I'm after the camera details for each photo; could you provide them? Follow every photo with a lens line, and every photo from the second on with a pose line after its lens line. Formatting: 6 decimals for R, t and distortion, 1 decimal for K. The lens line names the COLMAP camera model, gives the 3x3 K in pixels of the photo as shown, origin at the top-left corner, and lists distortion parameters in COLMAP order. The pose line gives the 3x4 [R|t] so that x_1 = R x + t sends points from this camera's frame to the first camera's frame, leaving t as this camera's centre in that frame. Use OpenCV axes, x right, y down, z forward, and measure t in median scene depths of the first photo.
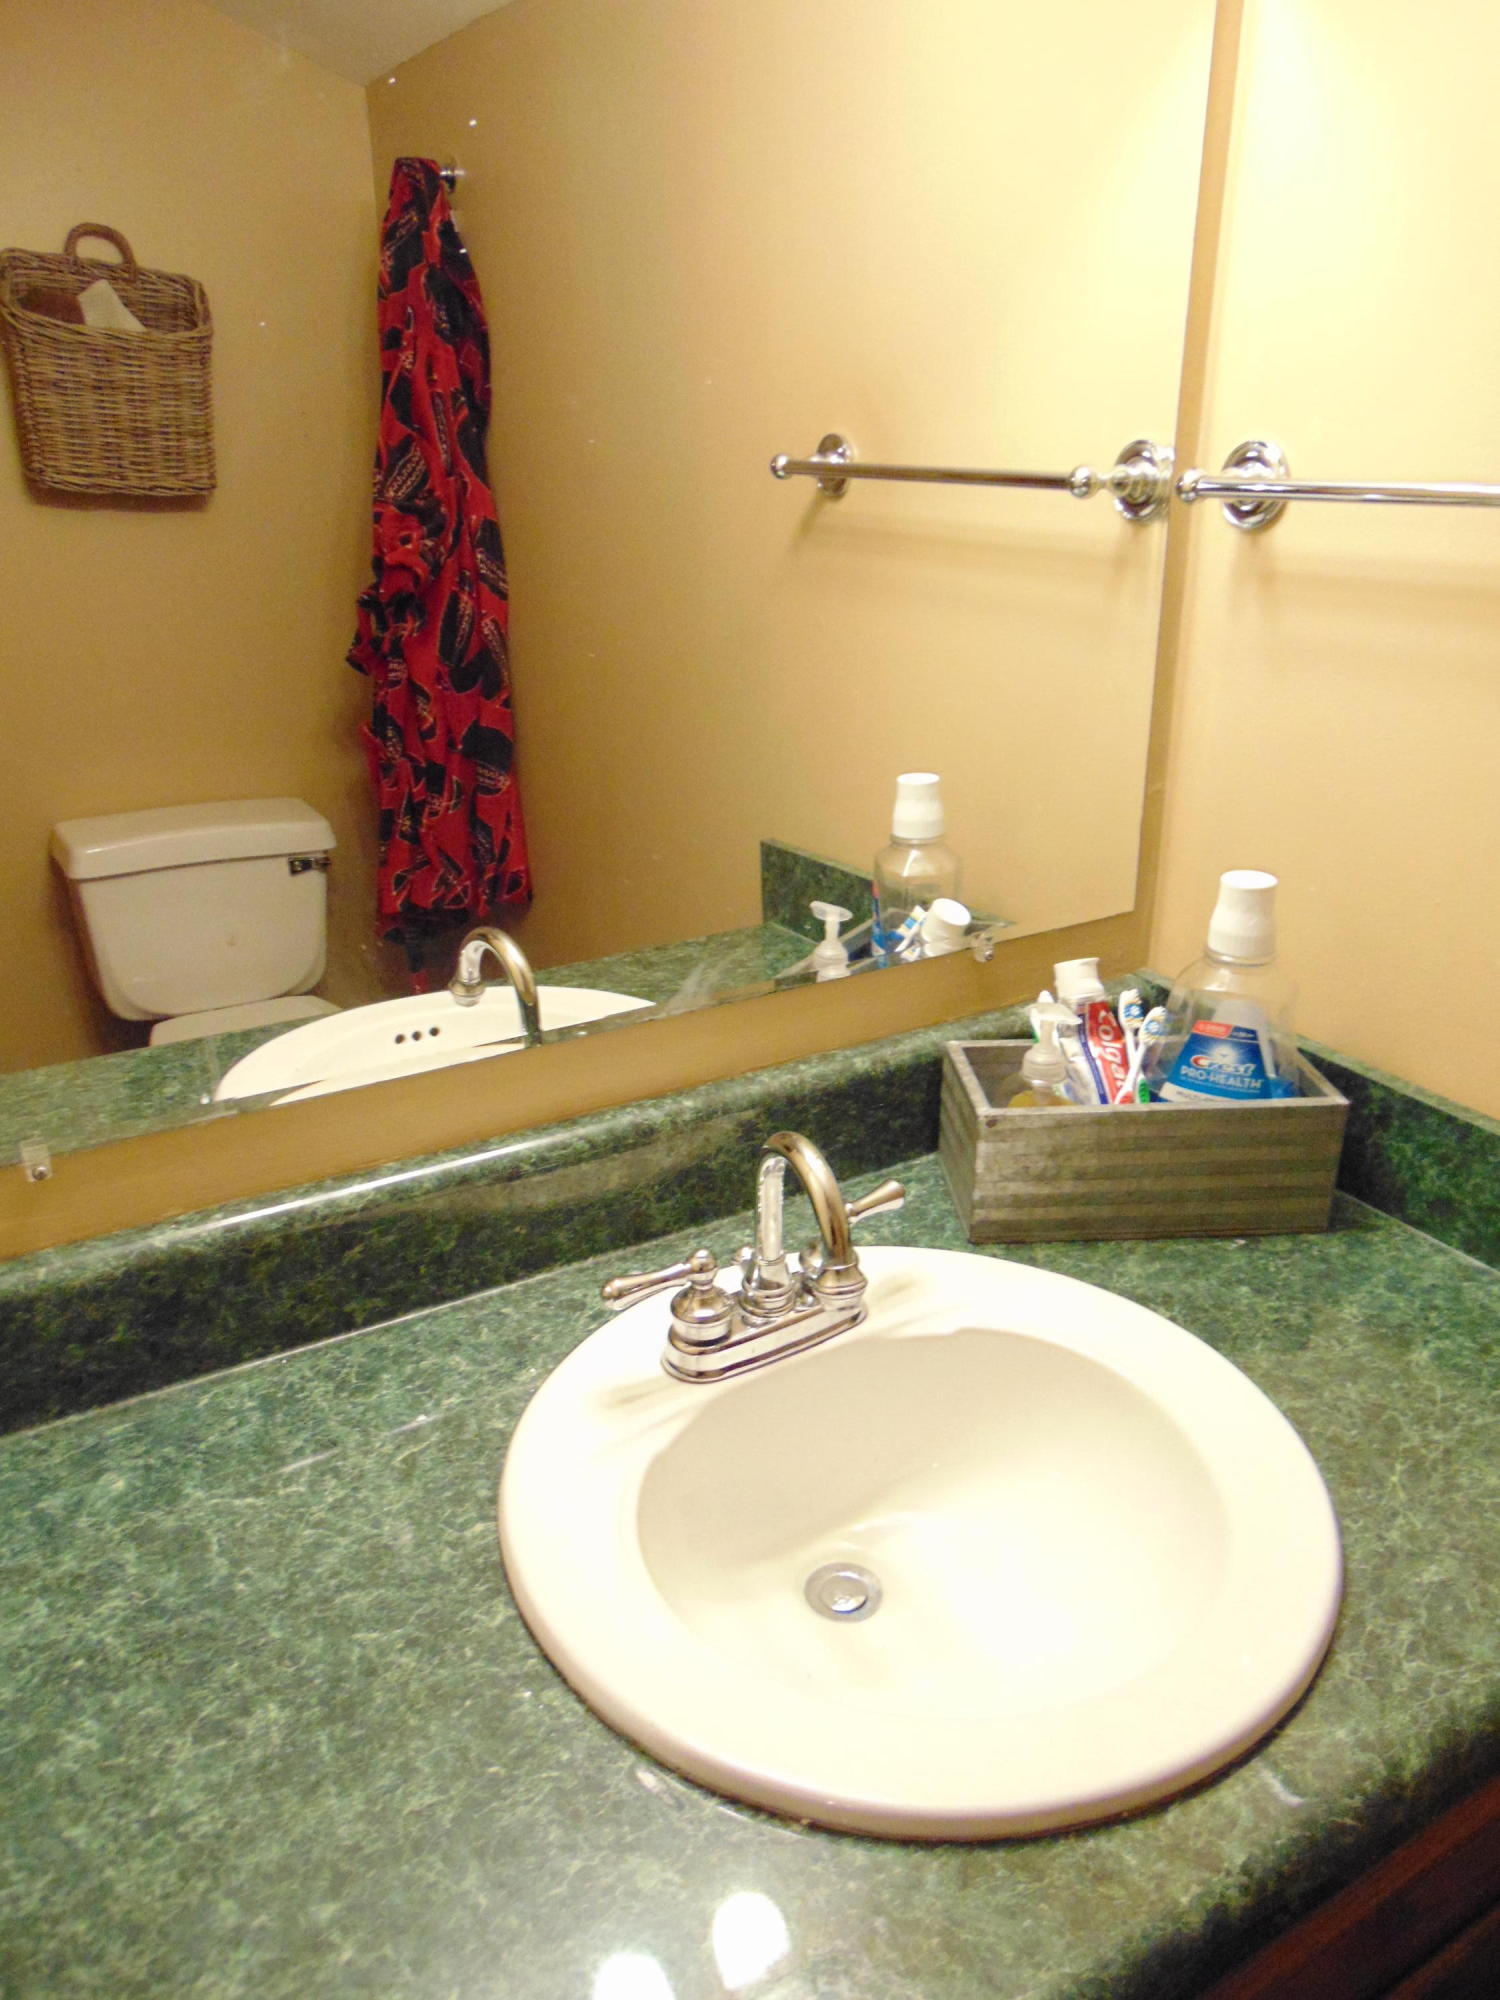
lens RADIAL K [[1501.2, 0, 753.3], [0, 1501.2, 1005.3], [0, 0, 1]] dist [-0.034220, 0.071663]
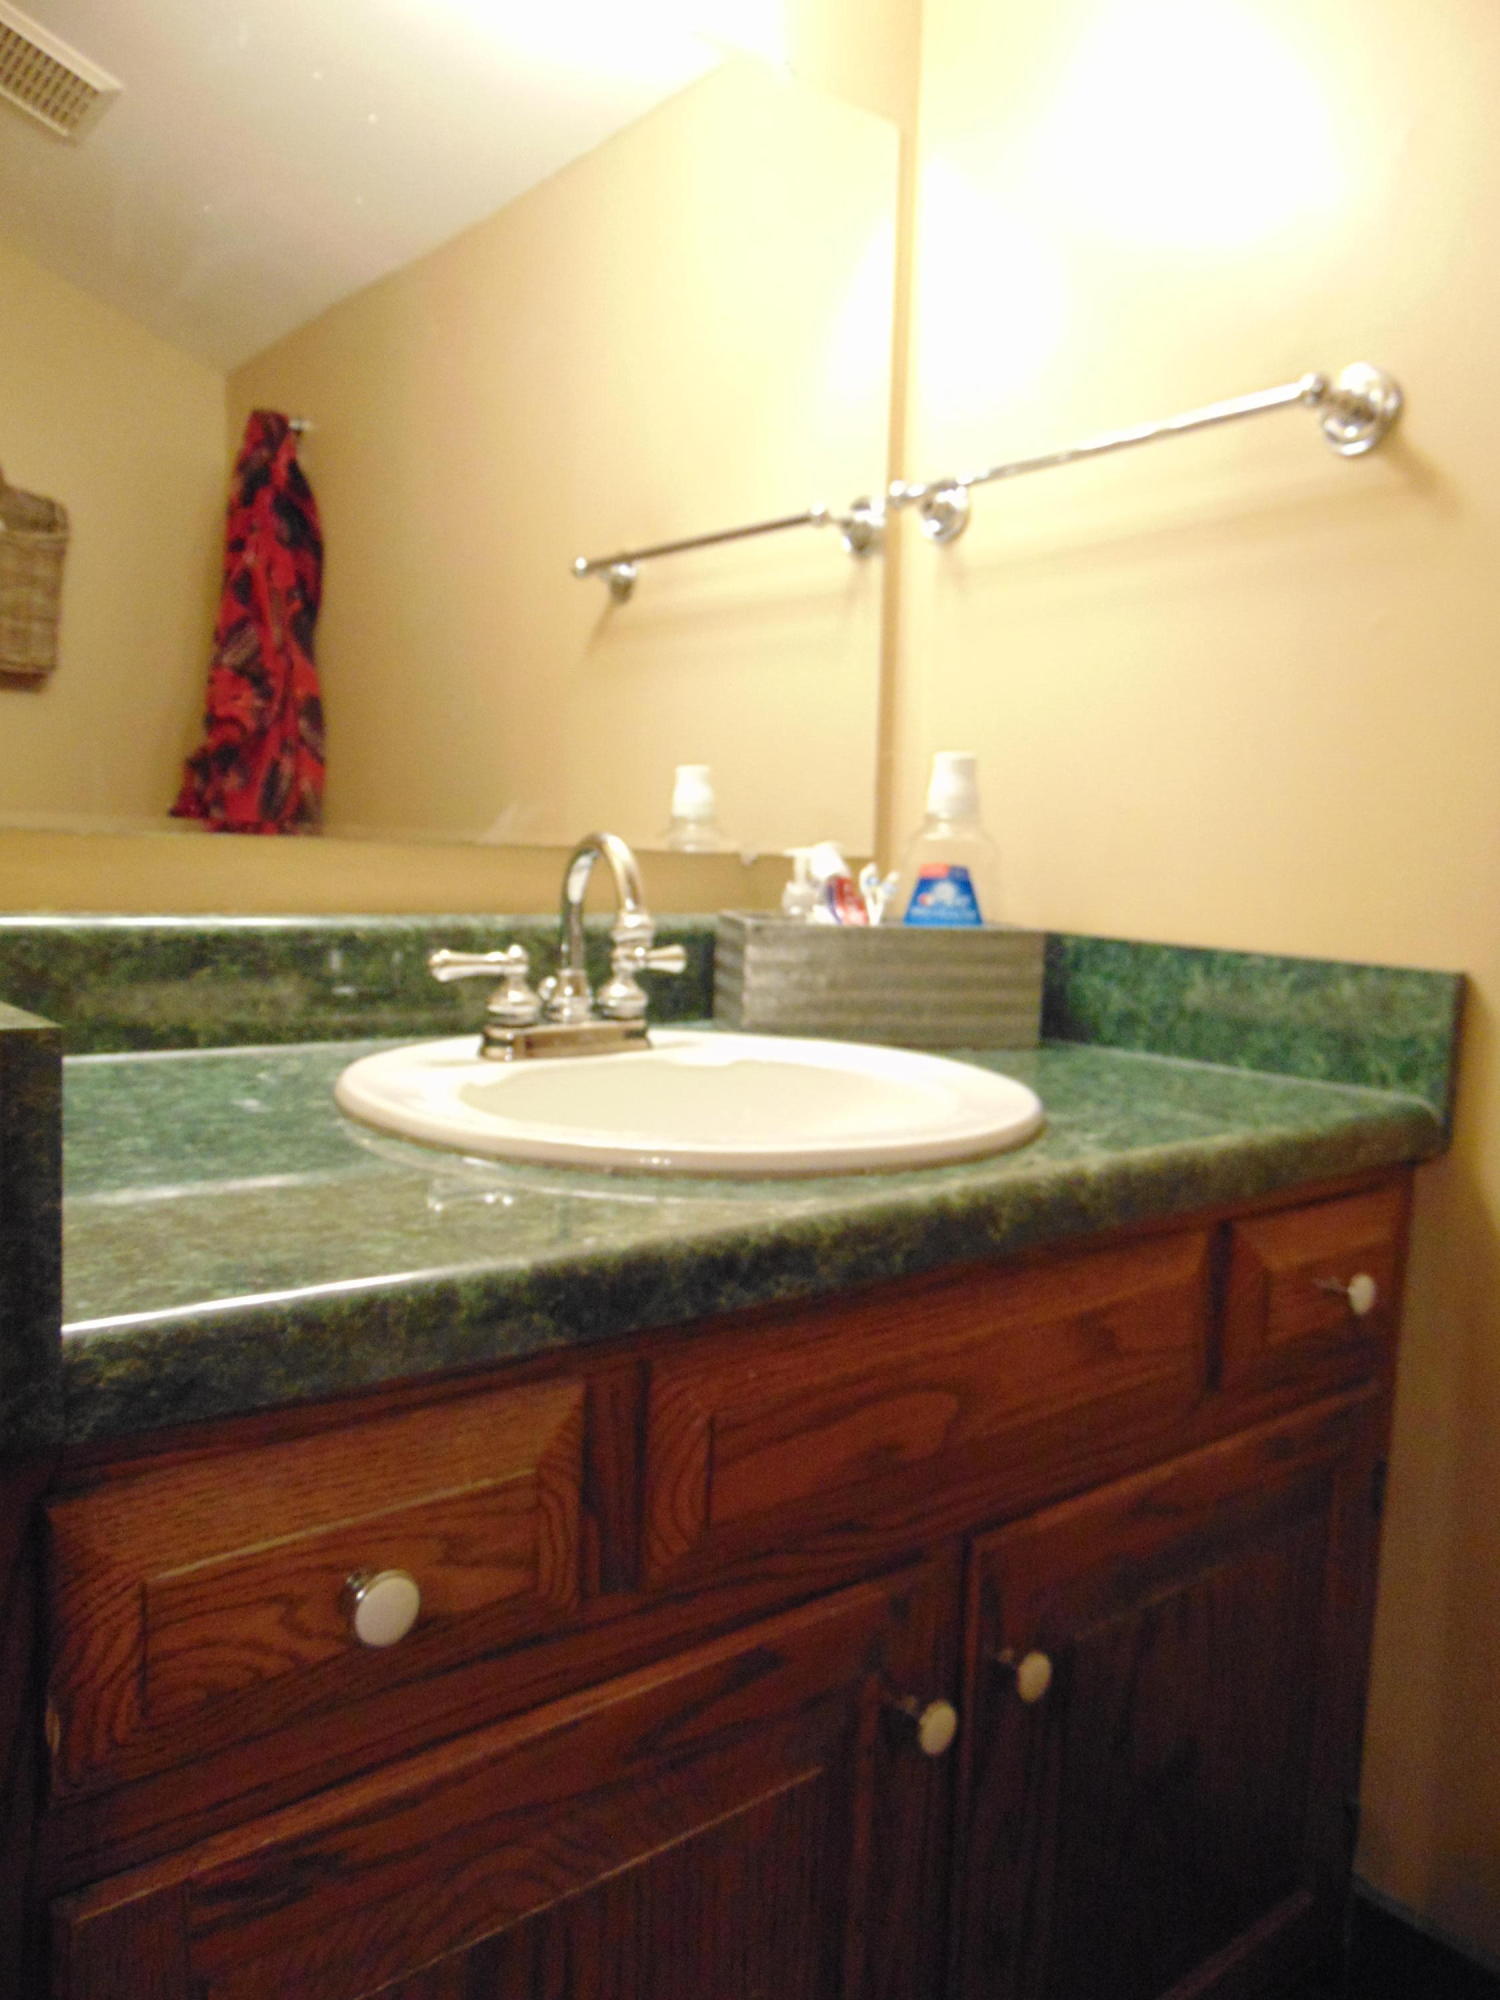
lens RADIAL K [[1501.2, 0, 755.2], [0, 1501.2, 988.1], [0, 0, 1]] dist [-0.034220, 0.071663]
pose [[0.988999, 0.020391, 0.146507, -0.008298], [0.021453, 0.960209, -0.278457, 0.216937], [-0.146356, 0.278537, 0.949209, -0.058560]]
